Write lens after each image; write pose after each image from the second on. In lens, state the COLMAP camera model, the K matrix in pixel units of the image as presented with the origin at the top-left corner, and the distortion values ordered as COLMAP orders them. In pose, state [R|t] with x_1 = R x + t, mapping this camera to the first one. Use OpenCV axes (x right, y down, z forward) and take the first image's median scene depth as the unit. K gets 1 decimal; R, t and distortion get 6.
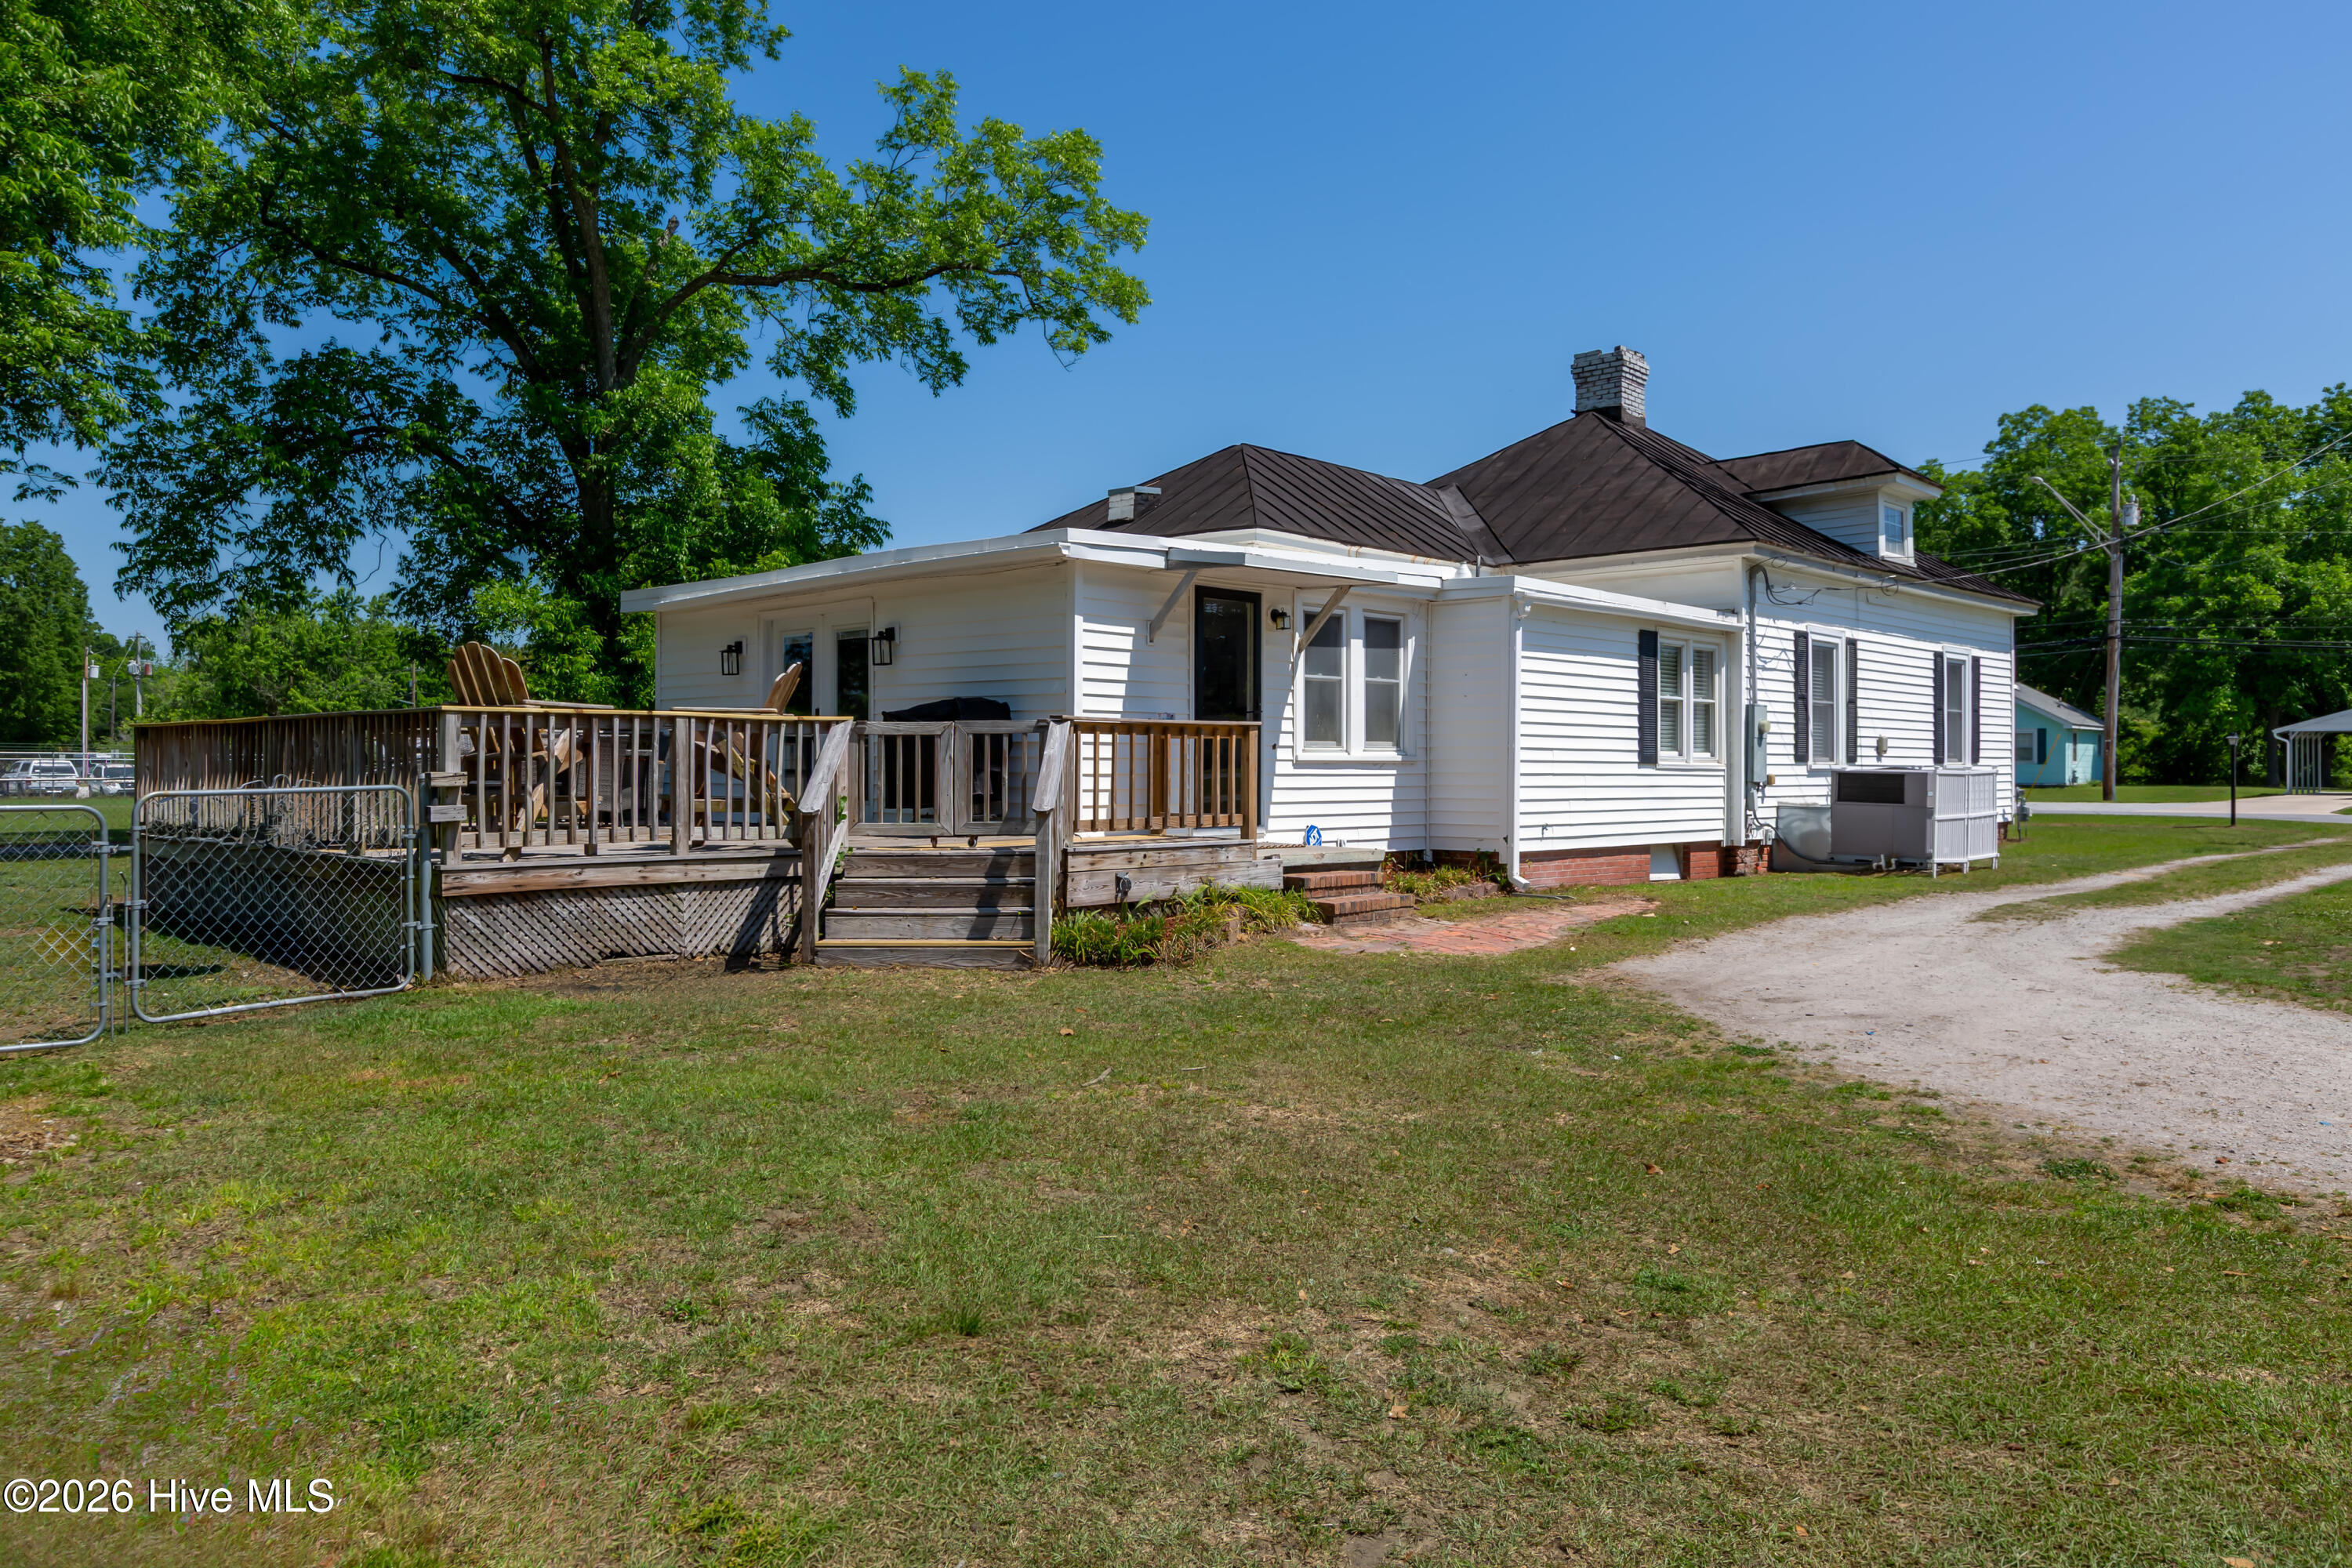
lens RADIAL K [[1650.5, 0, 1179.3], [0, 1650.5, 775.3], [0, 0, 1]] dist [-0.000066, -0.004240]
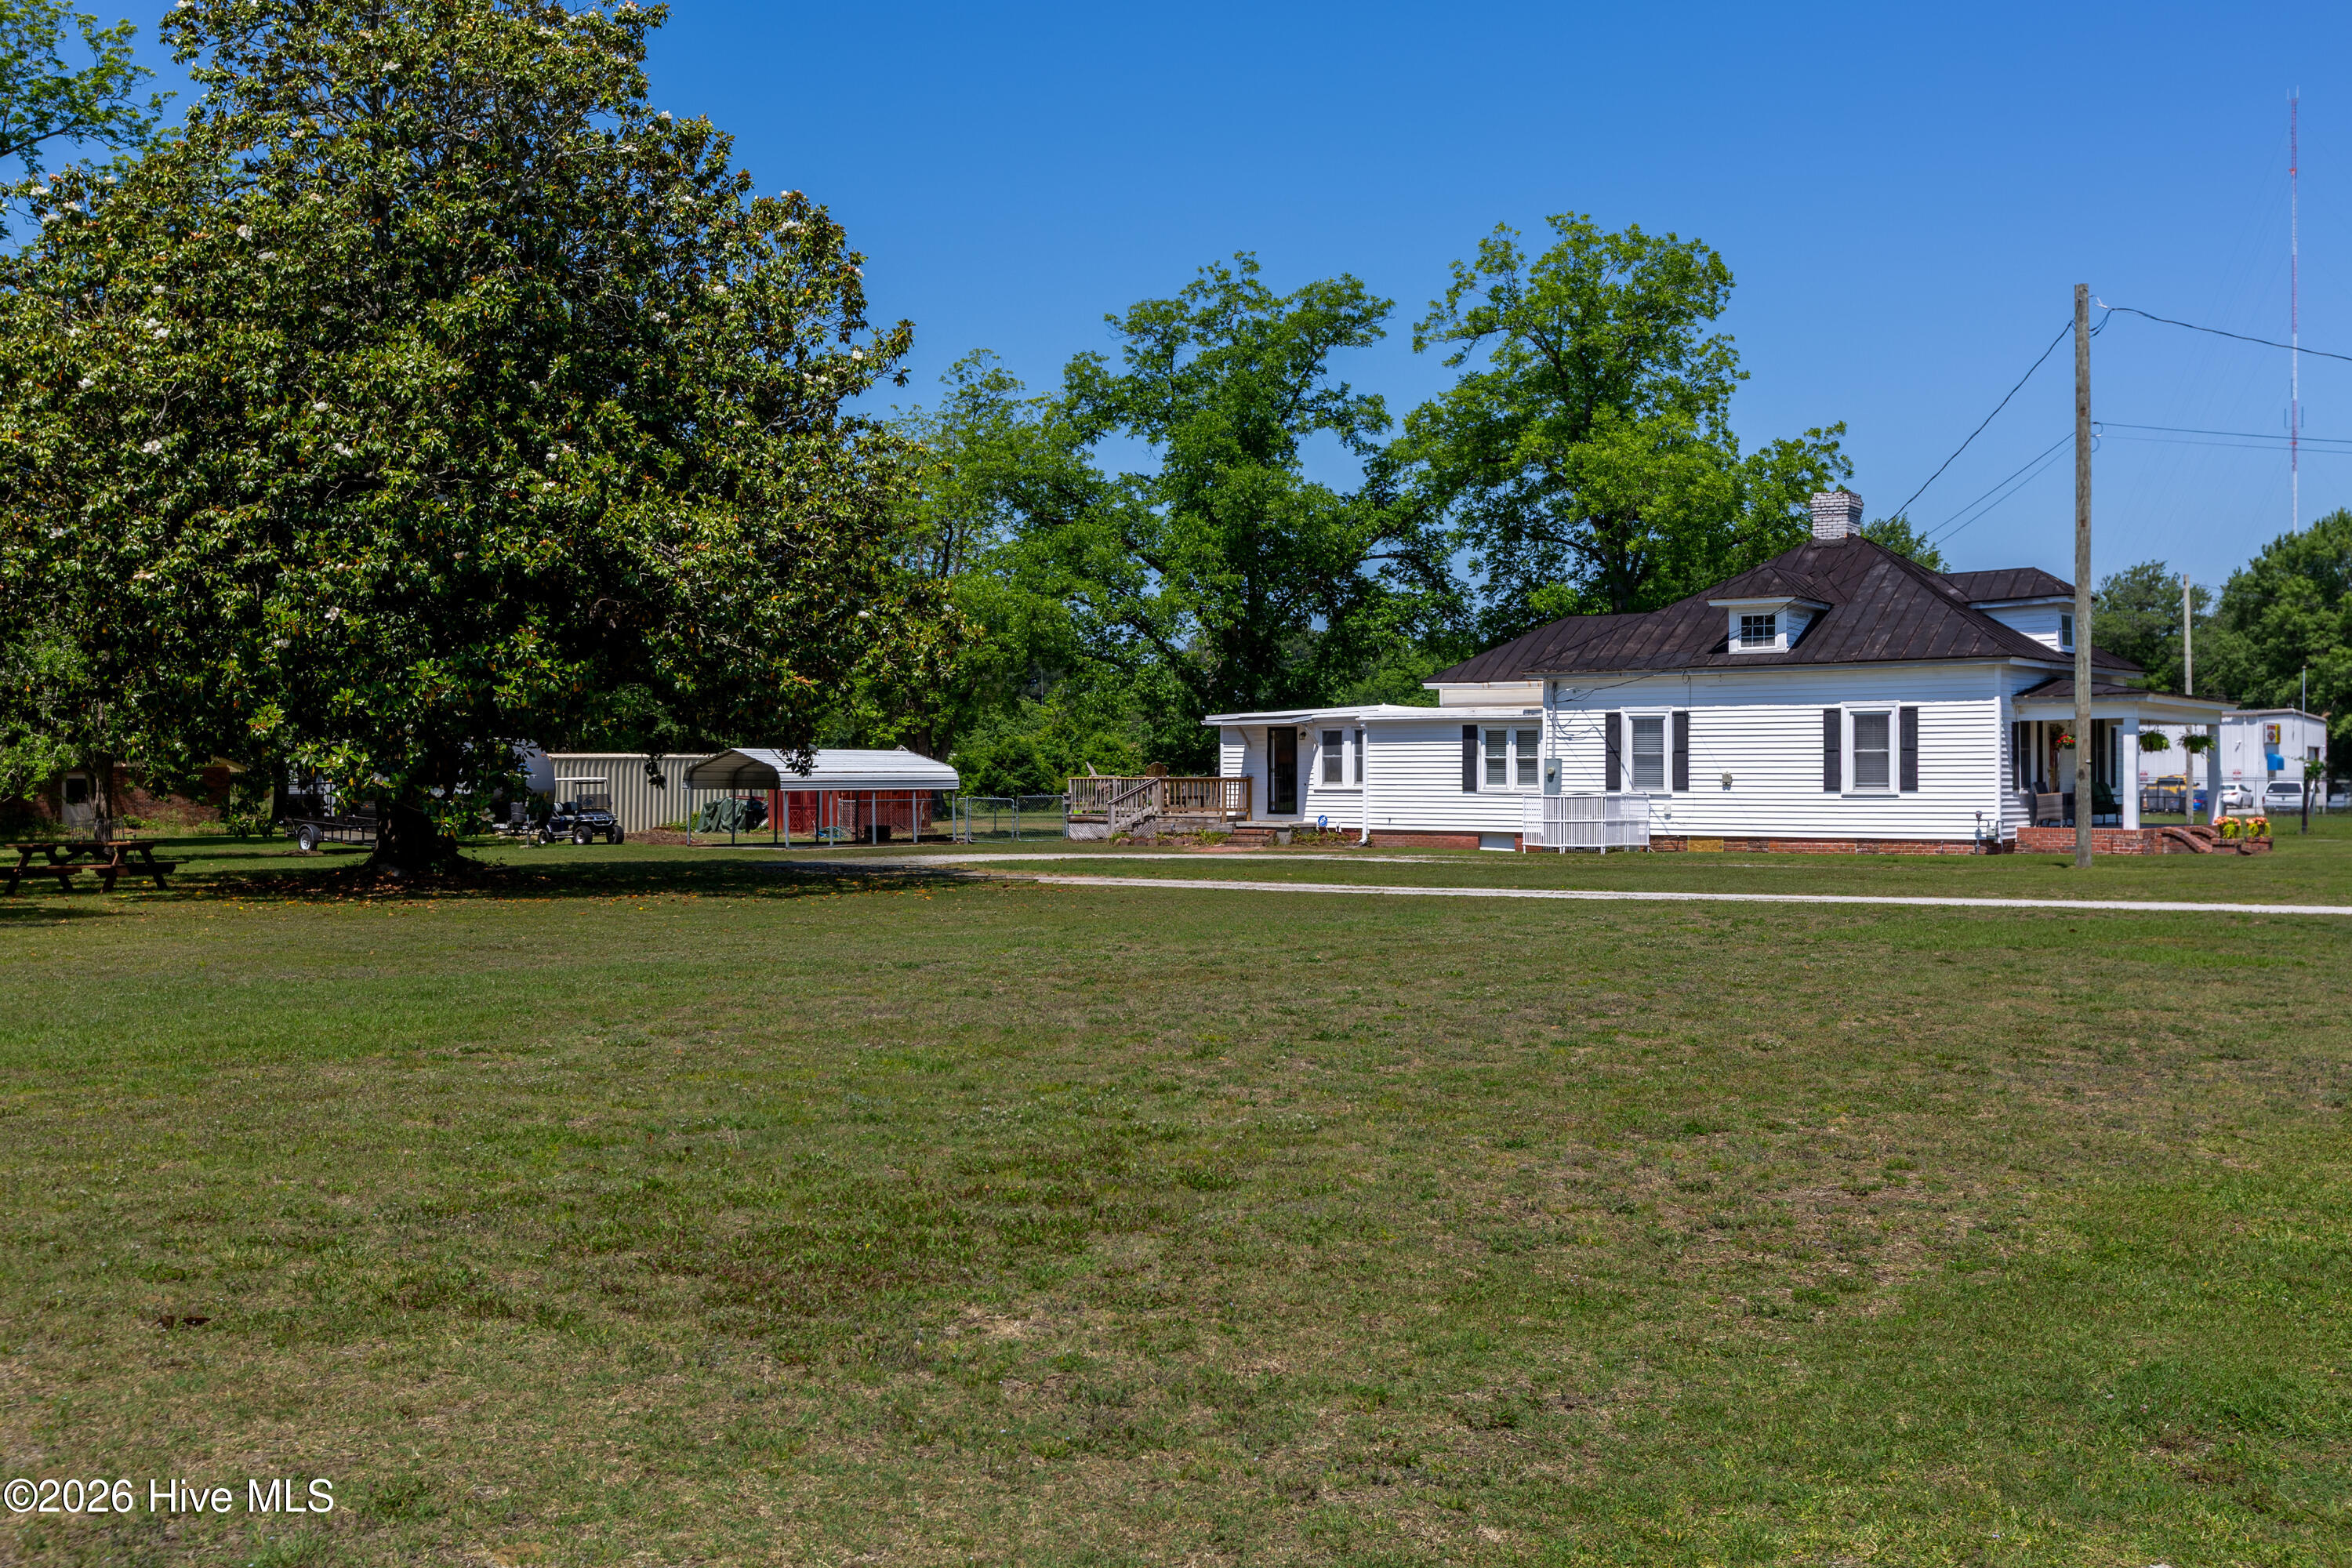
lens RADIAL K [[2367.9, 0, 1176.0], [0, 2367.9, 784.0], [0, 0, 1]] dist [-0.018660, -0.008307]
pose [[0.093943, -0.003859, -0.995570, 2.509235], [-0.008774, 0.999950, -0.004704, 0.000742], [0.995539, 0.009177, 0.093905, 0.306116]]
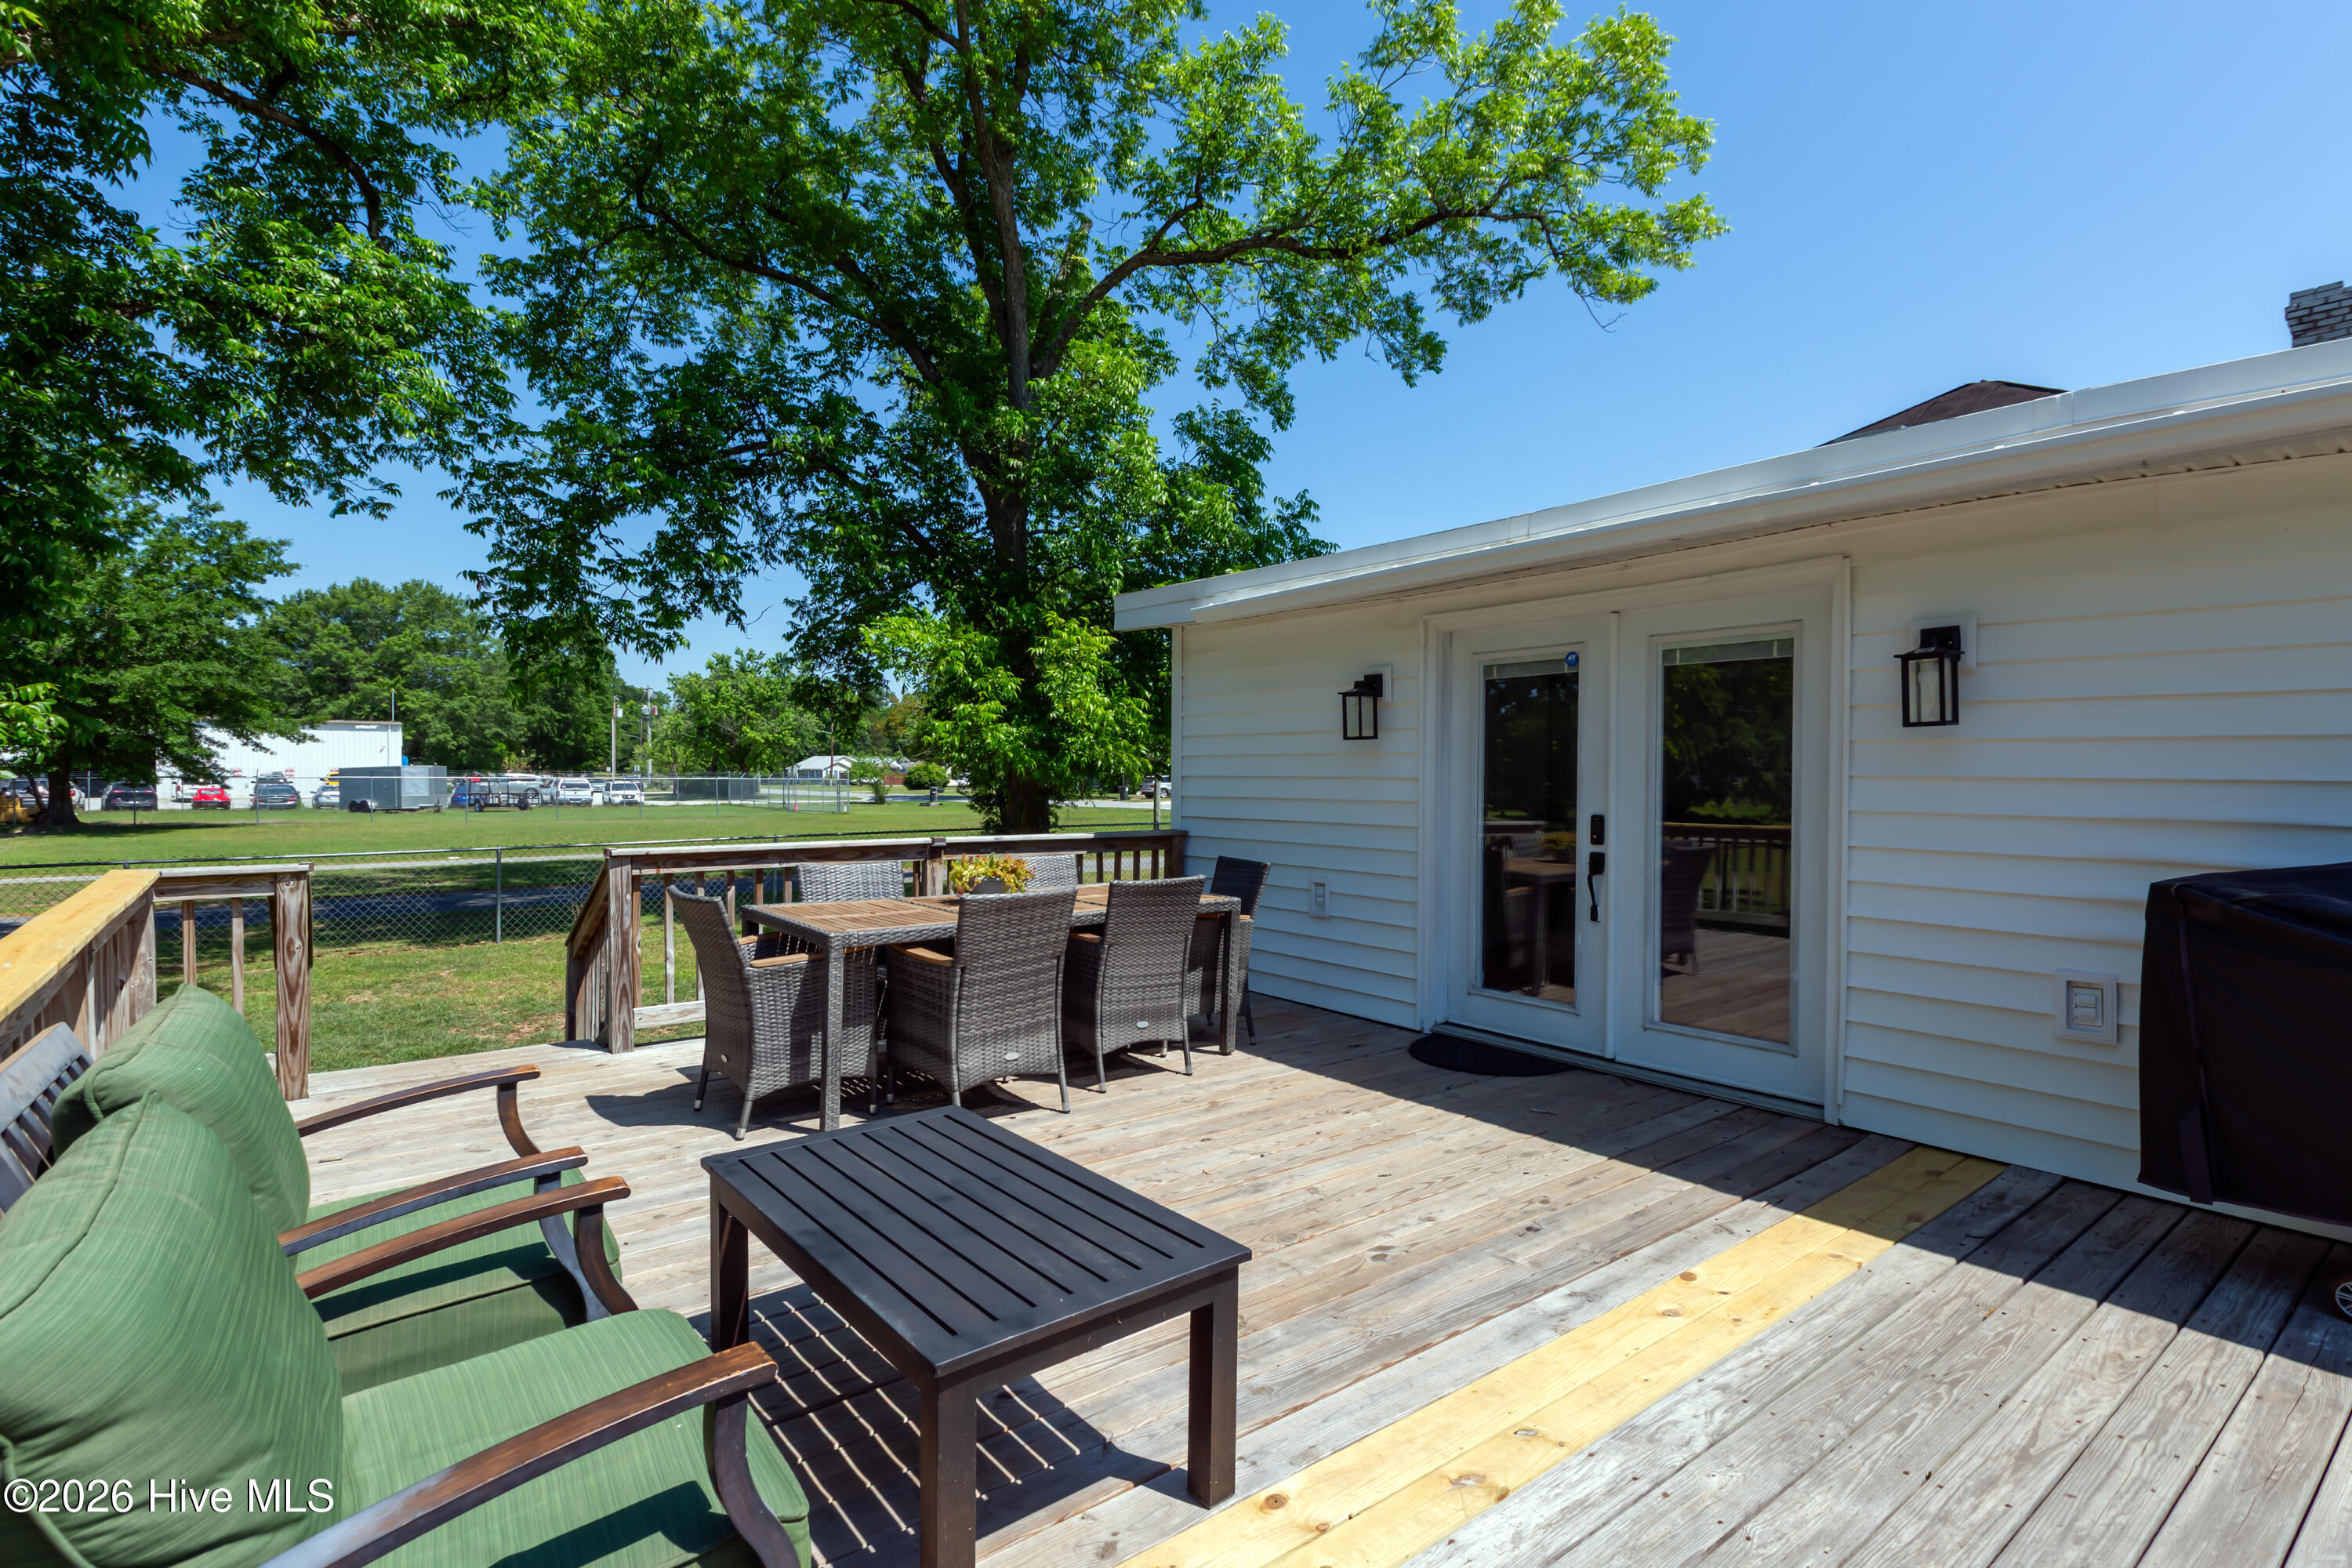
lens RADIAL K [[1137.7, 0, 1181.8], [0, 1137.7, 768.2], [0, 0, 1]] dist [-0.000862, -0.000158]
pose [[0.990669, 0.004604, -0.136209, -0.209222], [-0.006187, 0.999918, -0.011196, -0.037675], [0.136147, 0.011935, 0.990617, 0.490609]]
